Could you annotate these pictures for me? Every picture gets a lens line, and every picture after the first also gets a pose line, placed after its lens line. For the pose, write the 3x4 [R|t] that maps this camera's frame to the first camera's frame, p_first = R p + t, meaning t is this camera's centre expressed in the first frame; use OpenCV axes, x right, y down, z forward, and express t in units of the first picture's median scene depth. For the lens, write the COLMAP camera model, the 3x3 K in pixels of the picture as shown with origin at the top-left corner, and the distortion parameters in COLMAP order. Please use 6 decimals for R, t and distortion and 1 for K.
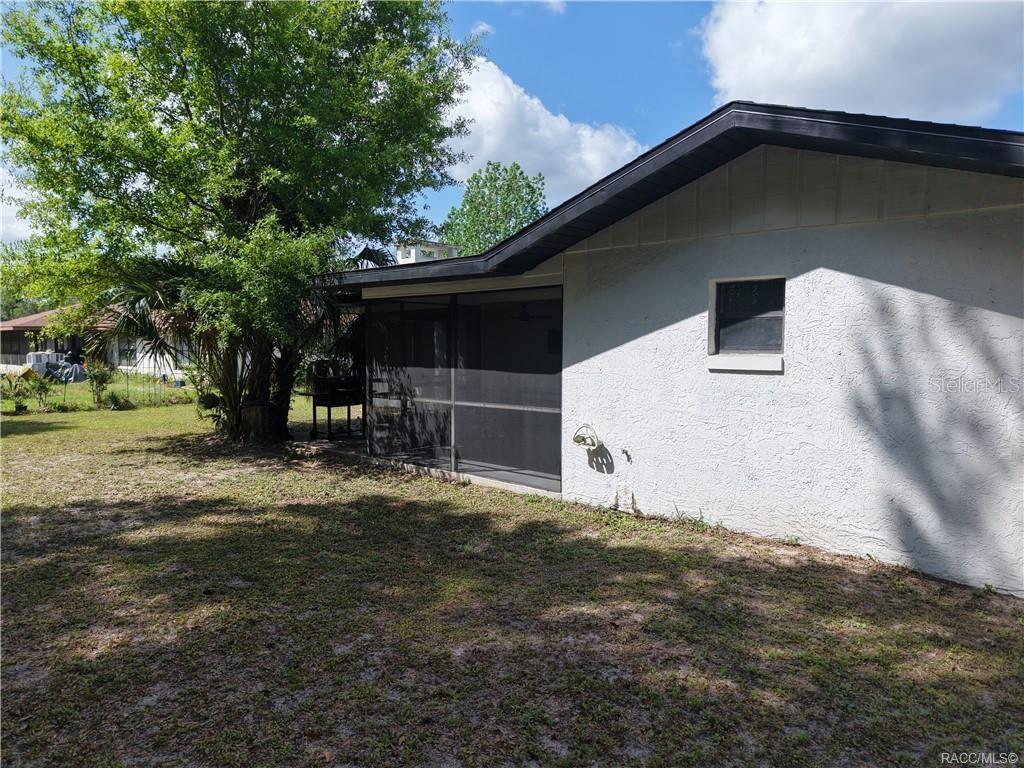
lens RADIAL K [[679.6, 0, 514.2], [0, 679.6, 382.3], [0, 0, 1]] dist [0.023142, -0.020058]
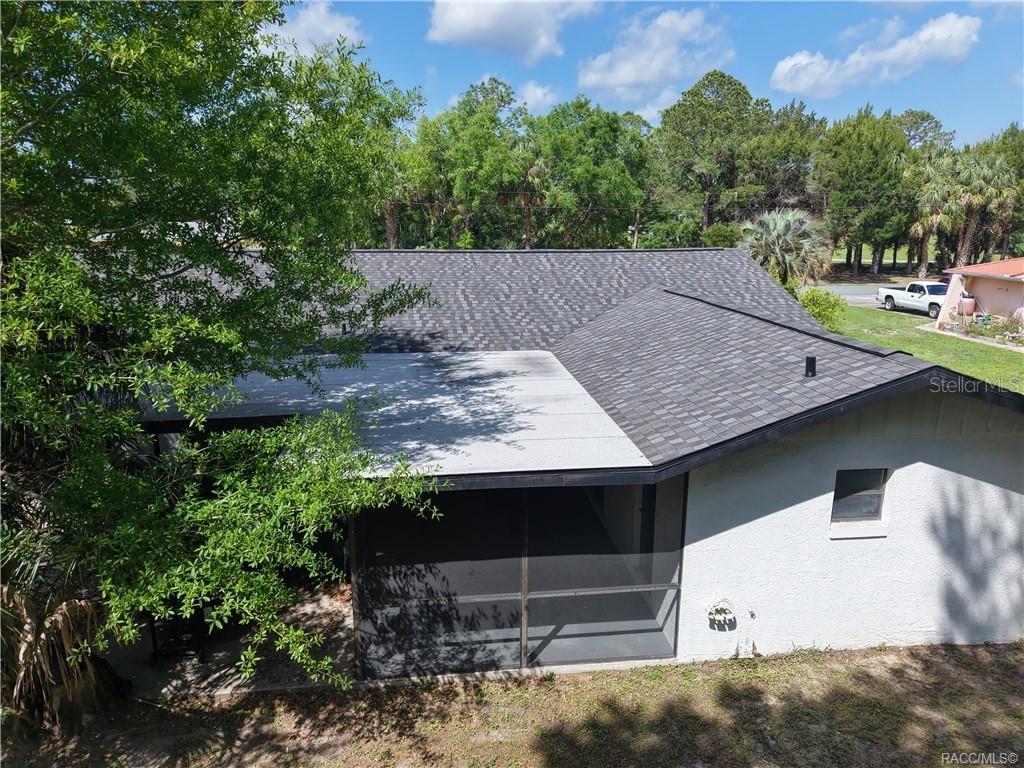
lens RADIAL K [[679.6, 0, 514.2], [0, 679.6, 382.3], [0, 0, 1]] dist [0.023142, -0.020058]
pose [[0.648458, -0.126214, 0.750715, -0.903519], [0.050579, 0.991124, 0.122943, -0.436292], [-0.759569, -0.041753, 0.649086, 0.568832]]
